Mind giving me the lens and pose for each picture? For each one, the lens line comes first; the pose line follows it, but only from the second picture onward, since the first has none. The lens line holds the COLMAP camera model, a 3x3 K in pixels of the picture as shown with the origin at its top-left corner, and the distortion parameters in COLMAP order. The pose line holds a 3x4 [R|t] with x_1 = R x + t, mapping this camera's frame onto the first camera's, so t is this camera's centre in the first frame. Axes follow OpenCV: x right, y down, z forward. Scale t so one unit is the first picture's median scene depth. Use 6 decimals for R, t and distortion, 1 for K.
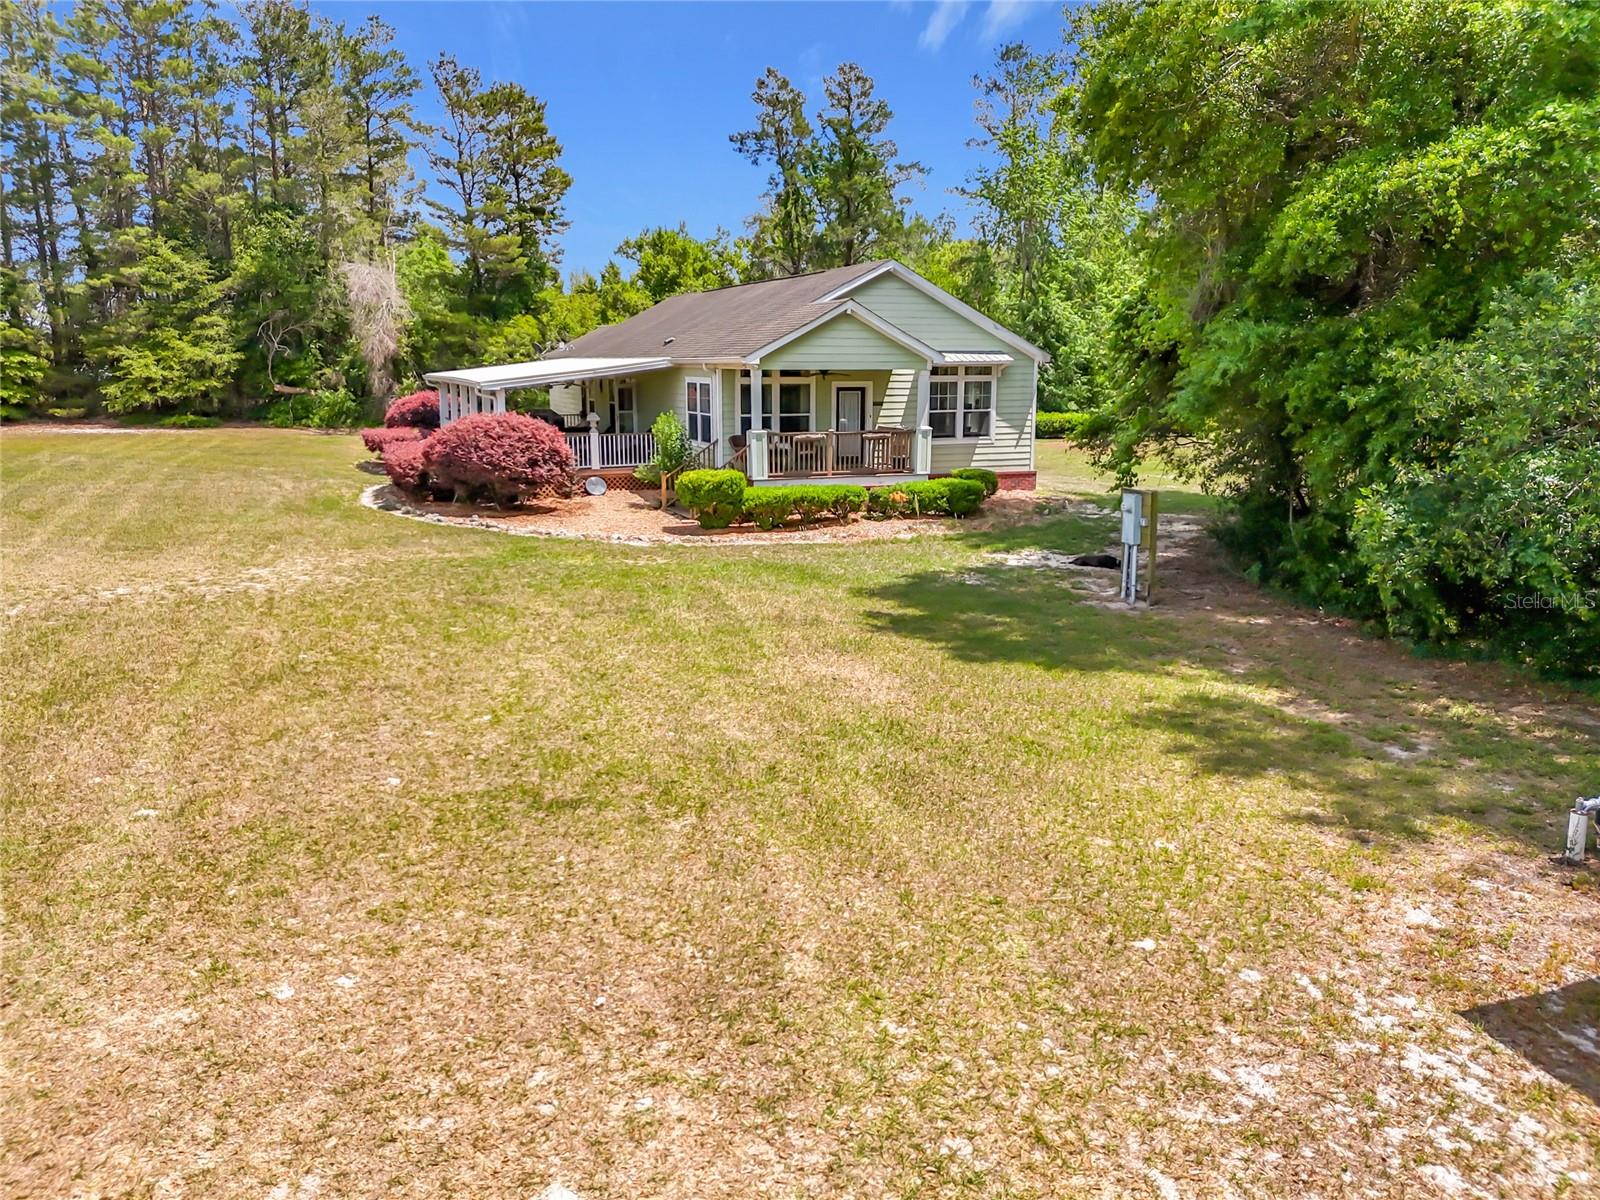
lens RADIAL K [[1199.3, 0, 824.3], [0, 1199.3, 563.5], [0, 0, 1]] dist [0.050430, -0.048868]
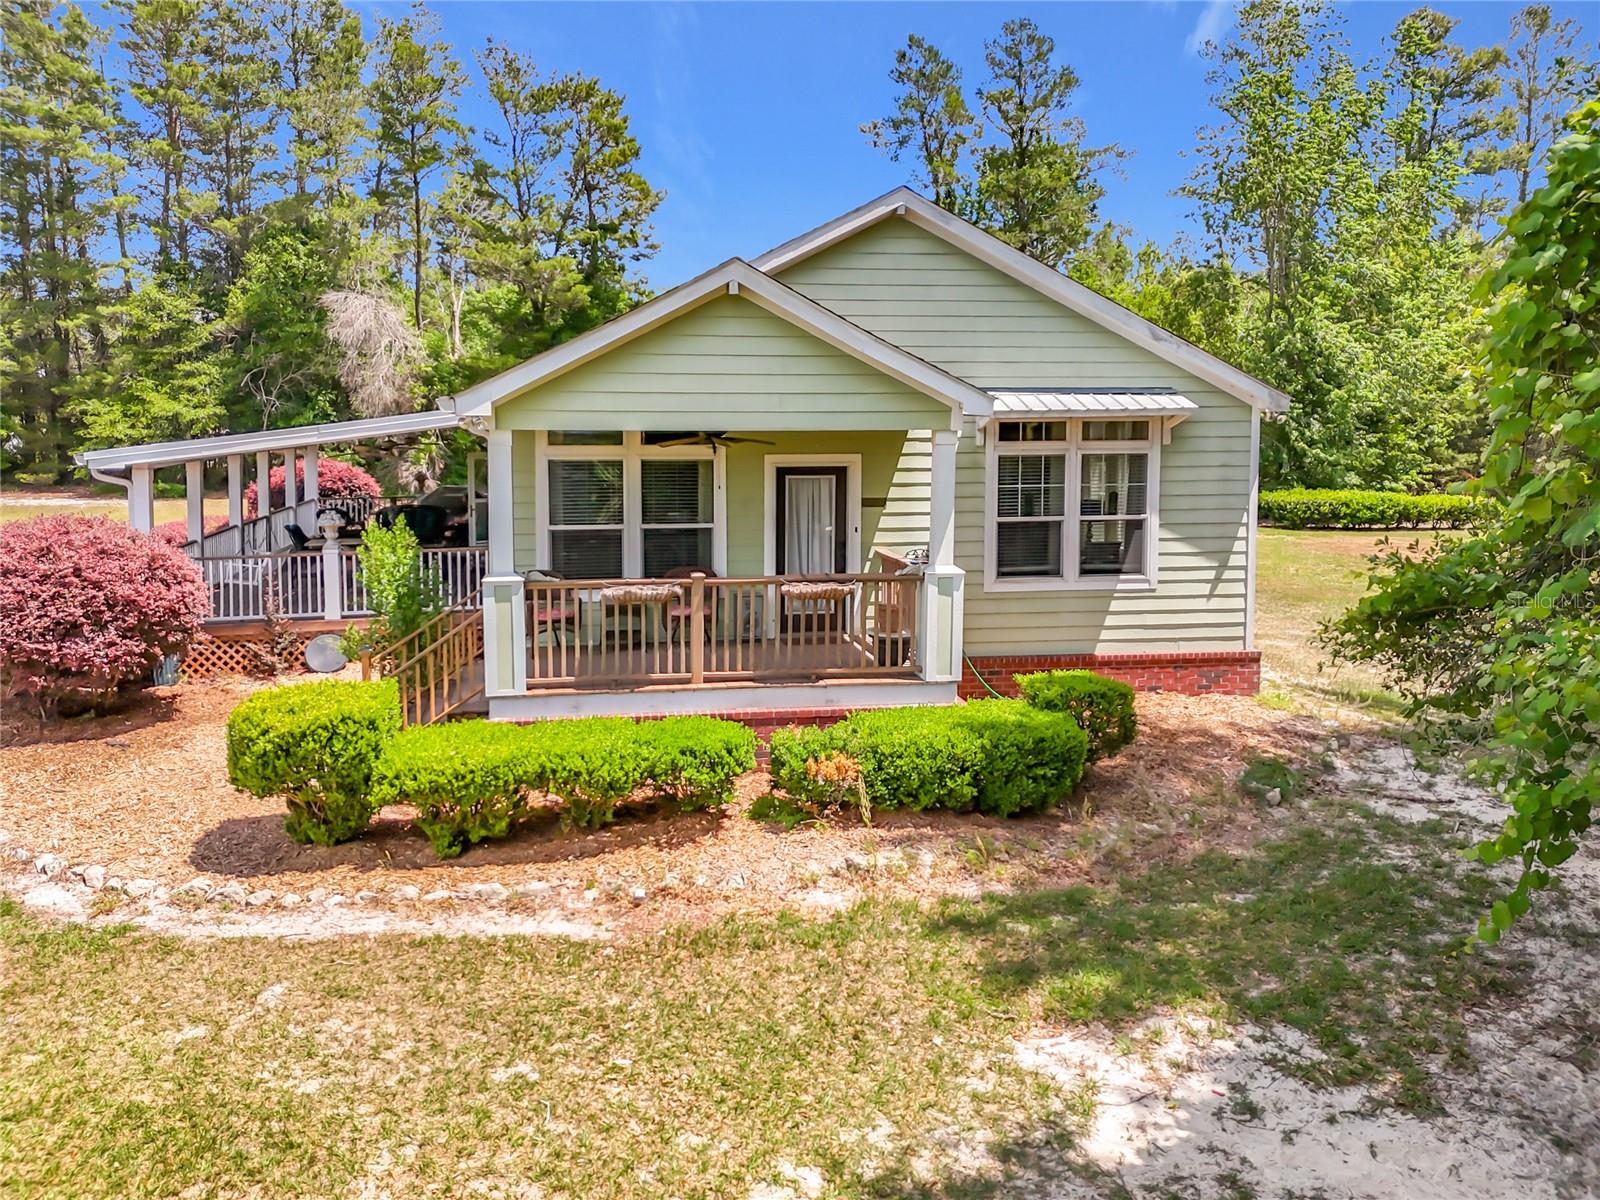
lens RADIAL K [[1120.8, 0, 783.9], [0, 1120.8, 492.5], [0, 0, 1]] dist [0.036924, -0.003696]
pose [[0.964834, 0.014940, -0.262436, 0.113306], [-0.040453, 0.994929, -0.092085, -0.088841], [0.259730, 0.099463, 0.960545, 0.537146]]
